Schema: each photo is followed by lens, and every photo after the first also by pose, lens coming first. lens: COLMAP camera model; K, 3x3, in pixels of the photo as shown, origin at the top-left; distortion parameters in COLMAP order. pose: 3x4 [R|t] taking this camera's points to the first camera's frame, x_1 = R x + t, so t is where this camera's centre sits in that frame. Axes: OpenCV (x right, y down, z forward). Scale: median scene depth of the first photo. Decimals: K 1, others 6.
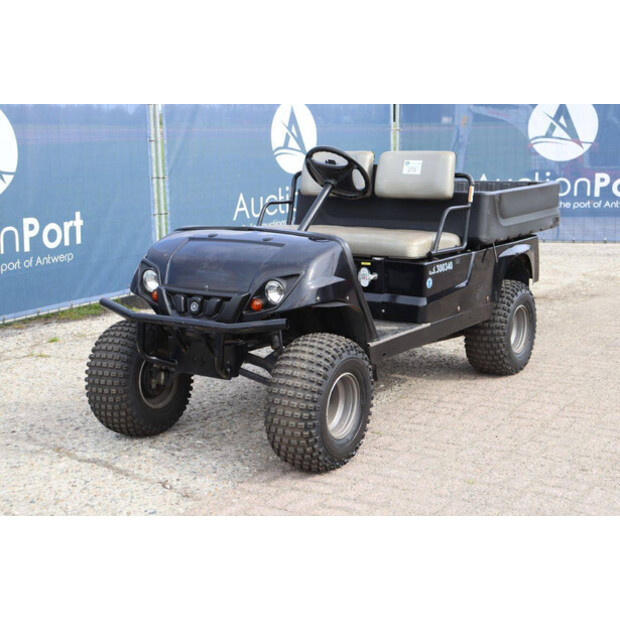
lens RADIAL K [[970.9, 0, 296.6], [0, 970.9, 310.6], [0, 0, 1]] dist [0.266924, -0.080687]
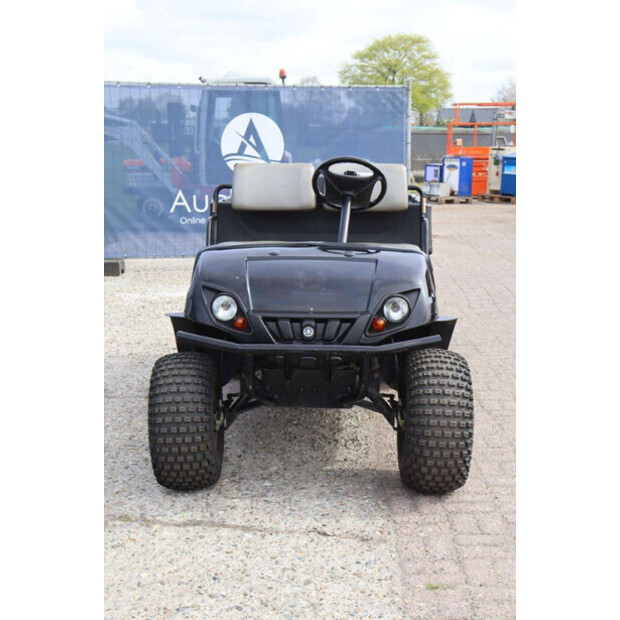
lens RADIAL K [[970.9, 0, 296.6], [0, 970.9, 310.6], [0, 0, 1]] dist [0.266924, -0.080687]
pose [[0.853439, -0.069128, 0.516588, -0.569726], [0.077361, 0.996987, 0.005607, -0.029086], [-0.515419, 0.035178, 0.856216, 0.226758]]
